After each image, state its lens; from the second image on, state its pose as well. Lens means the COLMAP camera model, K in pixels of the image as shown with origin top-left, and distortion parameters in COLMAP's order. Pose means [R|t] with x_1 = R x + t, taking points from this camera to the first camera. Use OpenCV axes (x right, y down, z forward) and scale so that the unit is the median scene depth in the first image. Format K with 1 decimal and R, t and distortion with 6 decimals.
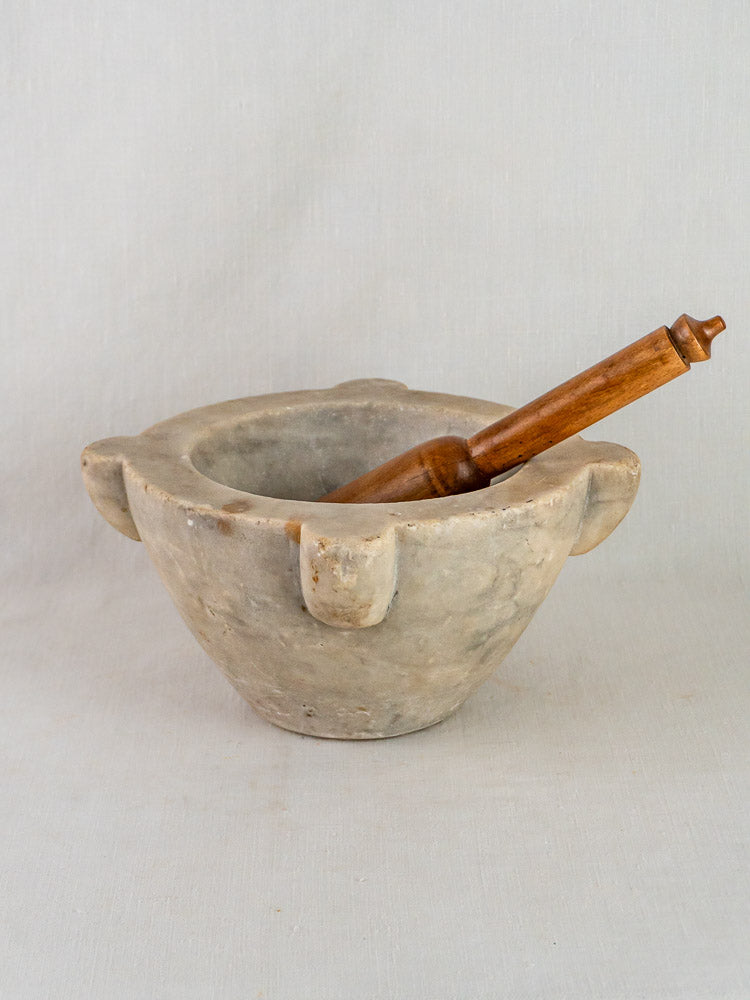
lens RADIAL K [[2050.0, 0, 347.0], [0, 2050.0, 481.6], [0, 0, 1]] dist [0.079360, 0.000000]
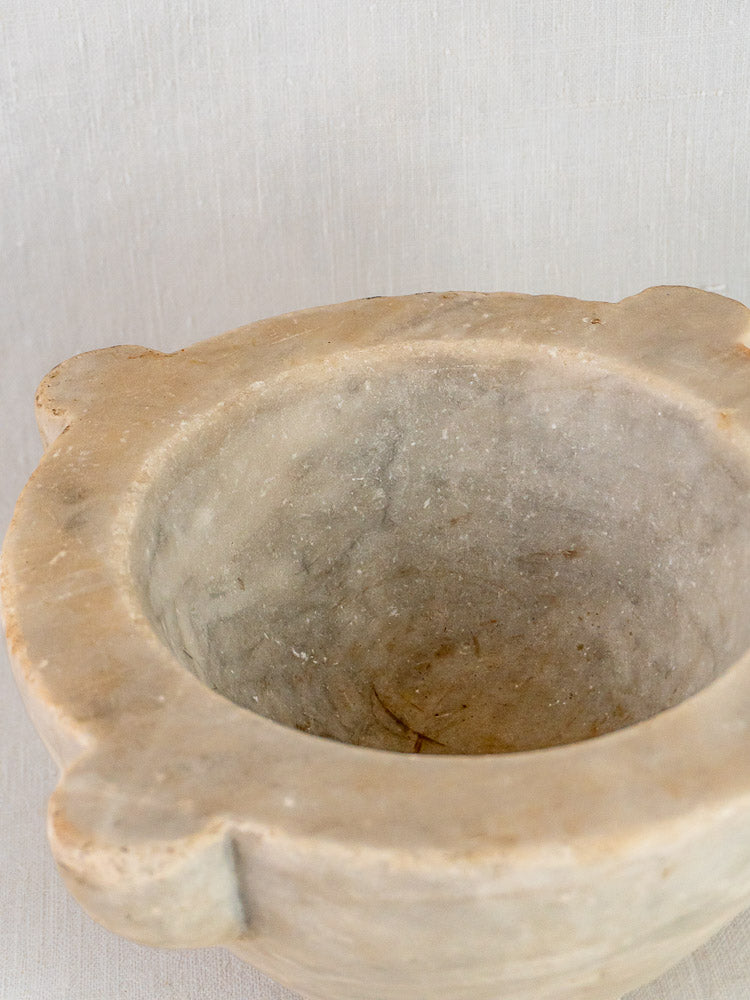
lens RADIAL K [[2050.0, 0, 356.2], [0, 2050.0, 476.5], [0, 0, 1]] dist [0.079360, 0.000000]
pose [[0.995509, -0.071725, 0.061786, -0.051307], [0.048913, 0.948498, 0.312985, -0.154893], [-0.081053, -0.308558, 0.947746, 0.424069]]
